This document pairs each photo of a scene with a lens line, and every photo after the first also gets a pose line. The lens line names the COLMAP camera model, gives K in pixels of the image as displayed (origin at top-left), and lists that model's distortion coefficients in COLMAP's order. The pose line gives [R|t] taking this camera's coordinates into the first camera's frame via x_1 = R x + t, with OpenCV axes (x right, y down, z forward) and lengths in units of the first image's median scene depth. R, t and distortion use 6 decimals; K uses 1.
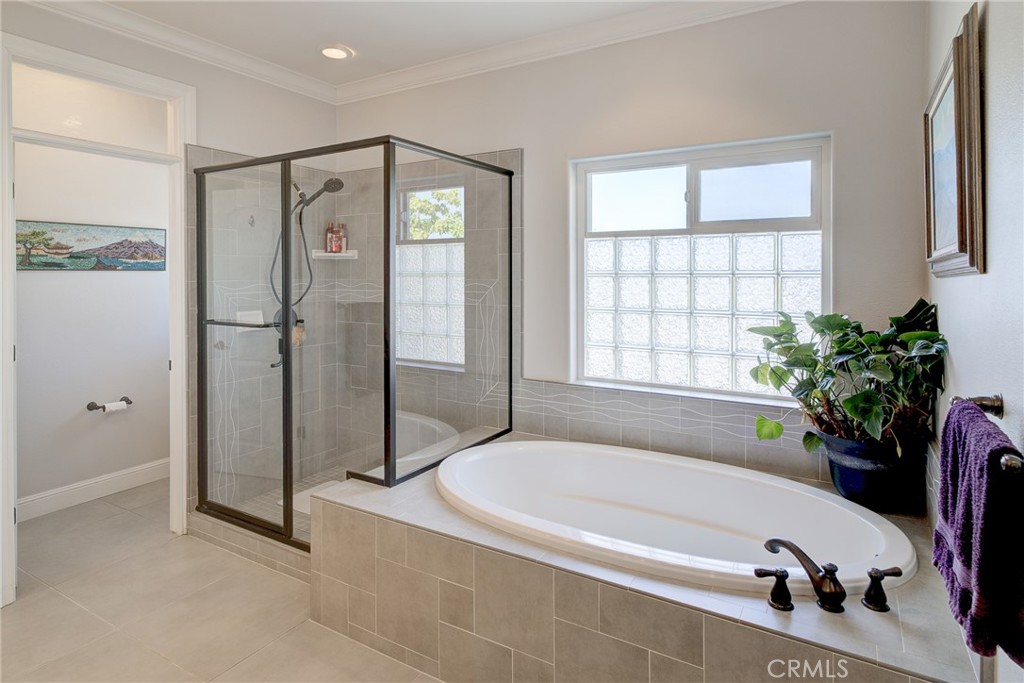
lens RADIAL K [[566.3, 0, 508.5], [0, 566.3, 281.7], [0, 0, 1]] dist [-0.000233, 0.001767]
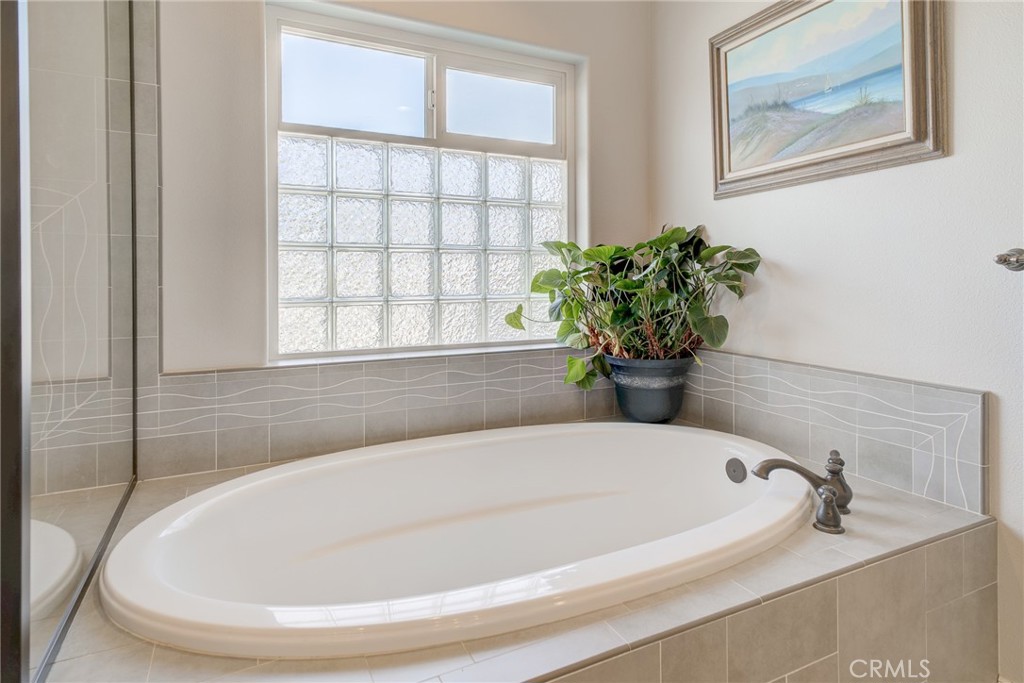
lens RADIAL K [[566.3, 0, 508.5], [0, 566.3, 281.7], [0, 0, 1]] dist [-0.000233, 0.001767]
pose [[0.544580, -0.006373, 0.838685, -0.268871], [0.012664, 0.999920, -0.000625, 0.100770], [-0.838614, 0.010961, 0.544617, 0.498887]]
